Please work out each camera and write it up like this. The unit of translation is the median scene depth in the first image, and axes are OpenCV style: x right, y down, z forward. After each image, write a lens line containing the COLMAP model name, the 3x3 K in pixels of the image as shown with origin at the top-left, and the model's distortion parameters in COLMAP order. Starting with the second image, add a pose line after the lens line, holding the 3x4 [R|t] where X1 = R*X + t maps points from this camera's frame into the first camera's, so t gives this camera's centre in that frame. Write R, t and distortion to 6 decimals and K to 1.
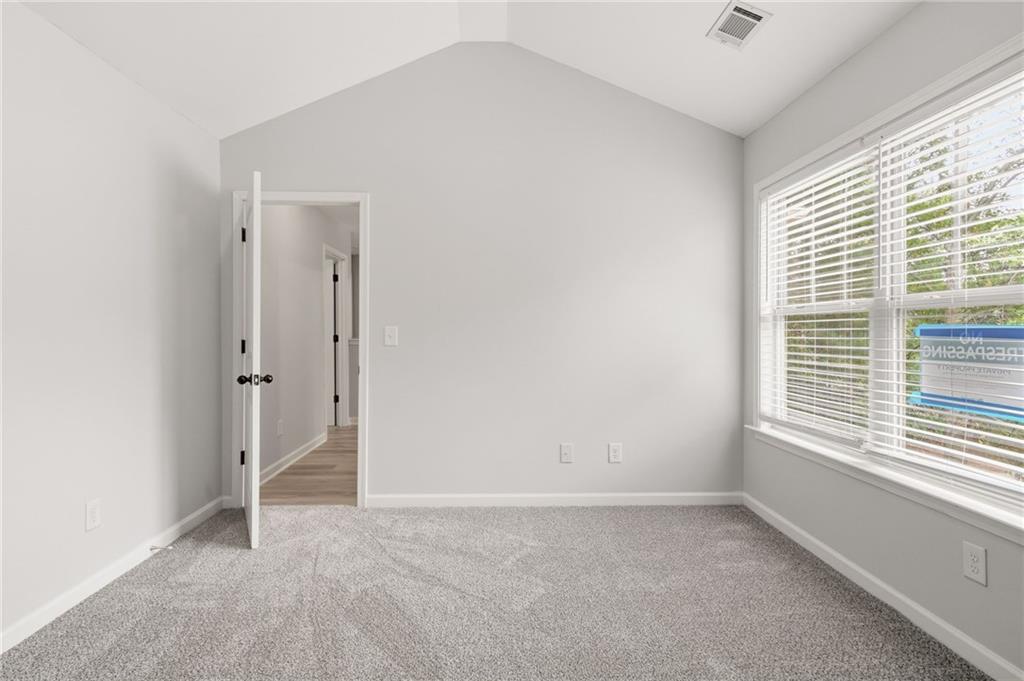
lens RADIAL K [[496.2, 0, 516.0], [0, 496.2, 336.0], [0, 0, 1]] dist [0.000160, -0.000471]
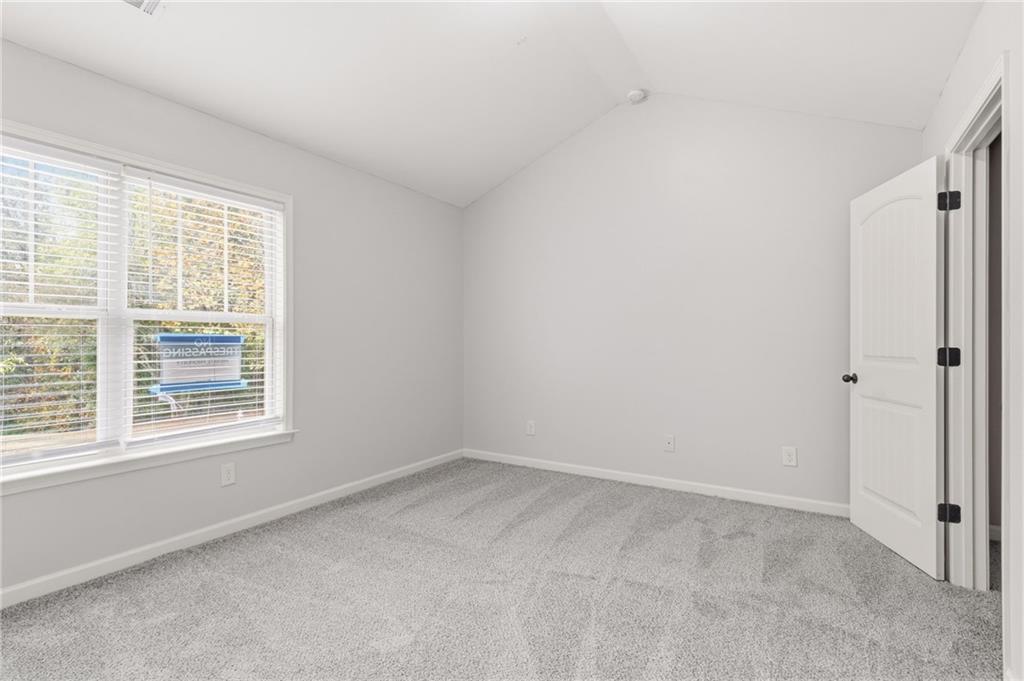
lens RADIAL K [[496.2, 0, 516.0], [0, 496.2, 336.0], [0, 0, 1]] dist [0.000160, -0.000471]
pose [[-0.828608, -0.002596, 0.559824, -0.778547], [-0.001795, 0.999996, 0.001981, -0.020852], [-0.559827, 0.000637, -0.828609, 1.713057]]
